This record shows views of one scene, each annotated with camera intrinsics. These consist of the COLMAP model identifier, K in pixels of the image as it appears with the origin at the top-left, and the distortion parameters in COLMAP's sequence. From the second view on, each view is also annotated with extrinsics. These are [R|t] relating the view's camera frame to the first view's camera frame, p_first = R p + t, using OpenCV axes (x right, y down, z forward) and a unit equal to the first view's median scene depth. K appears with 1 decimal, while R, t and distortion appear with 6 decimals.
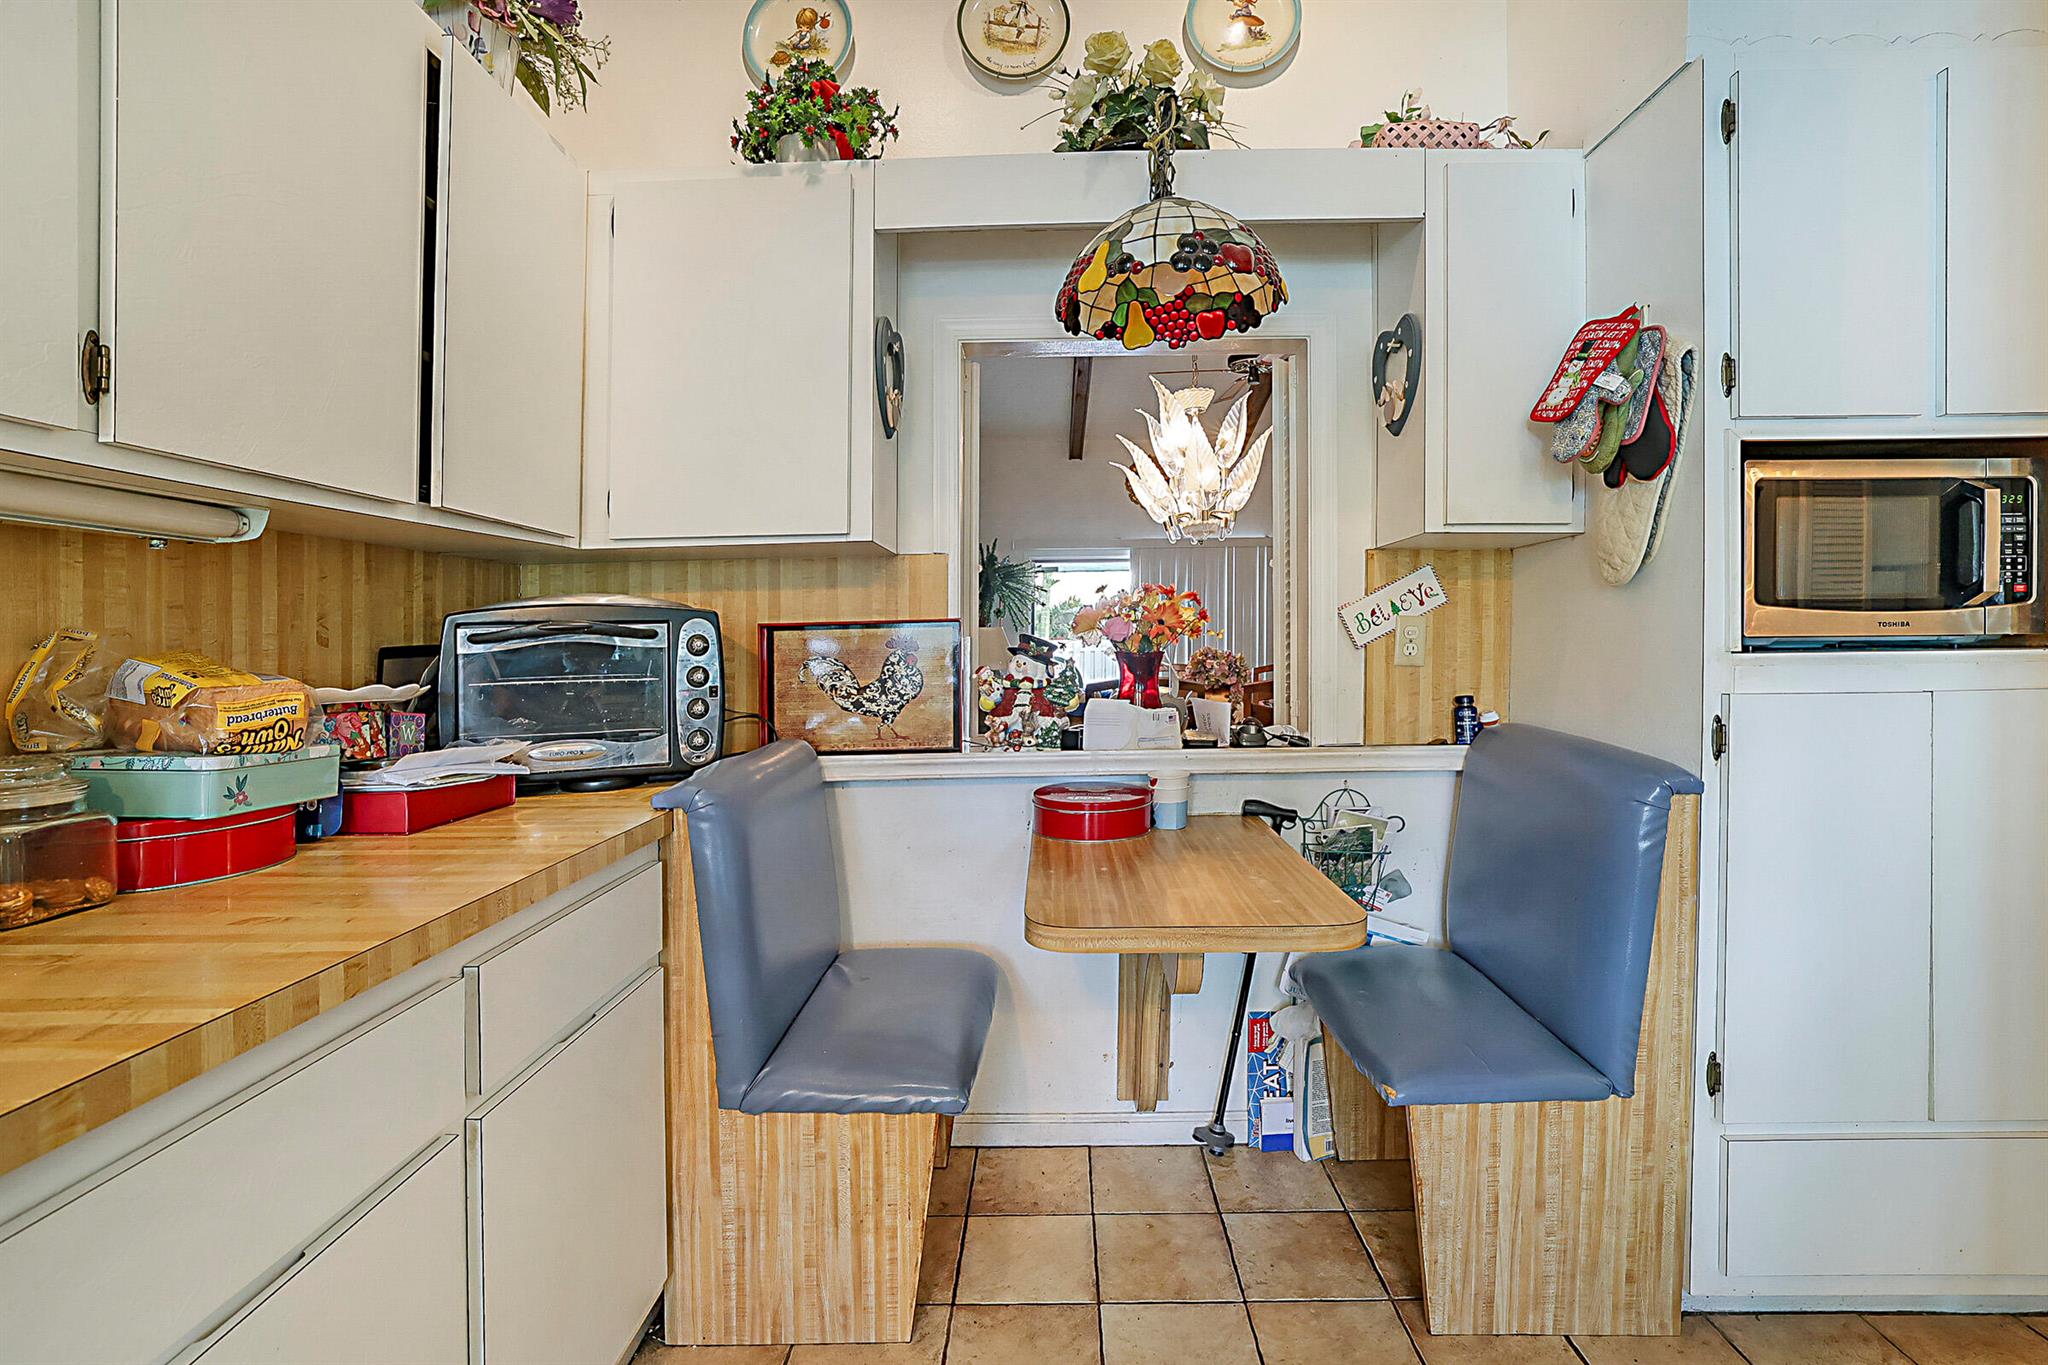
lens RADIAL K [[913.6, 0, 1031.4], [0, 913.6, 635.6], [0, 0, 1]] dist [-0.045443, 0.018296]
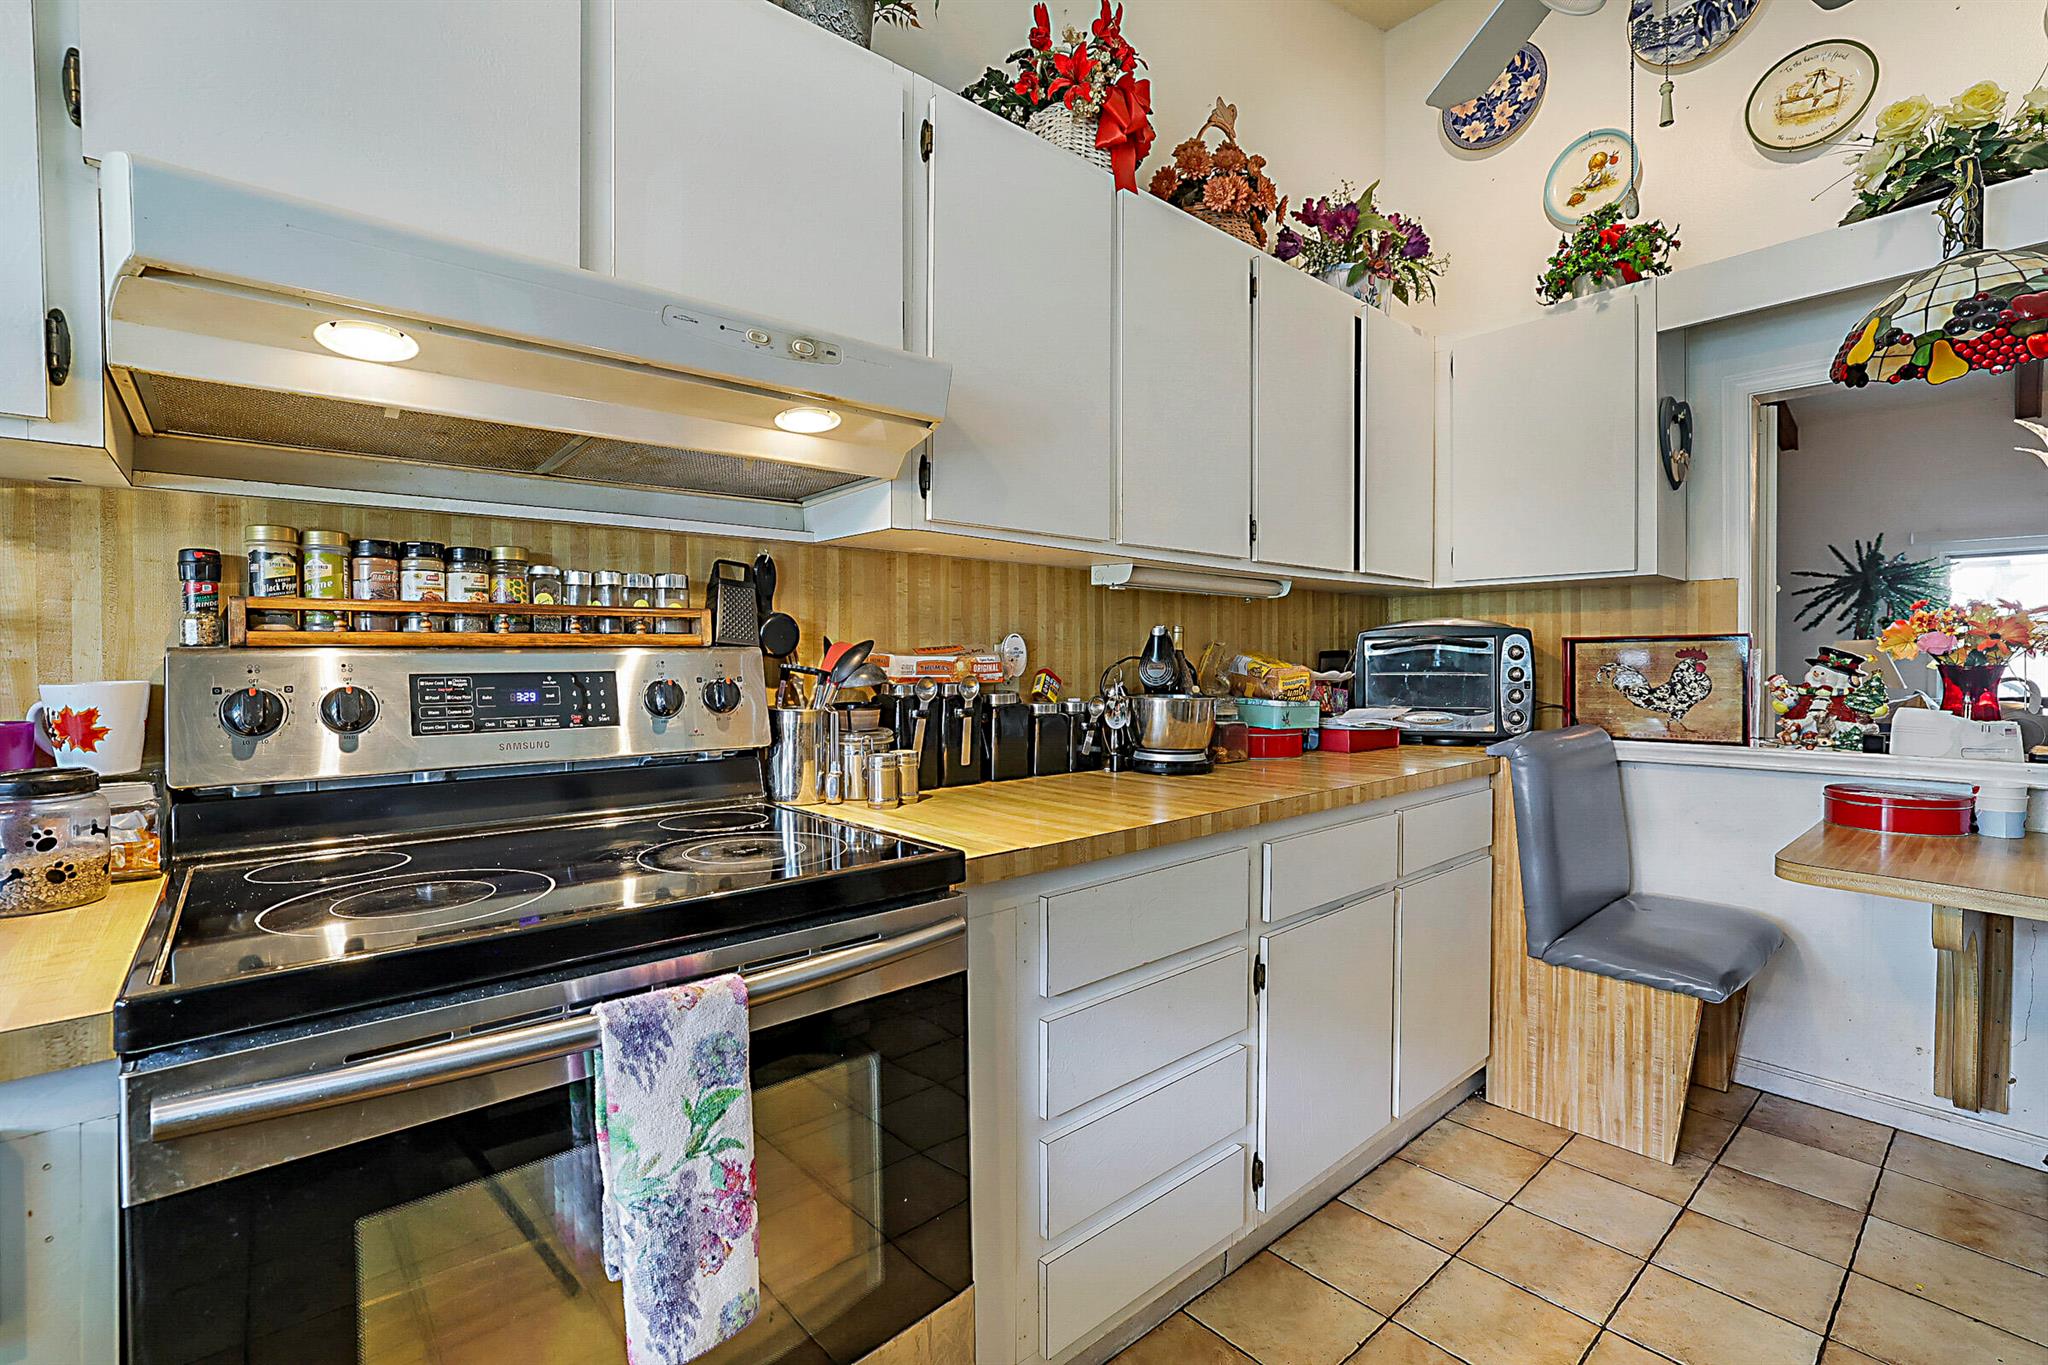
lens RADIAL K [[913.6, 0, 1031.4], [0, 913.6, 635.6], [0, 0, 1]] dist [-0.045443, 0.018296]
pose [[0.675066, -0.000959, -0.737757, 0.166976], [-0.008223, 0.999927, -0.008823, 0.002368], [0.737712, 0.012023, 0.675009, -0.521814]]
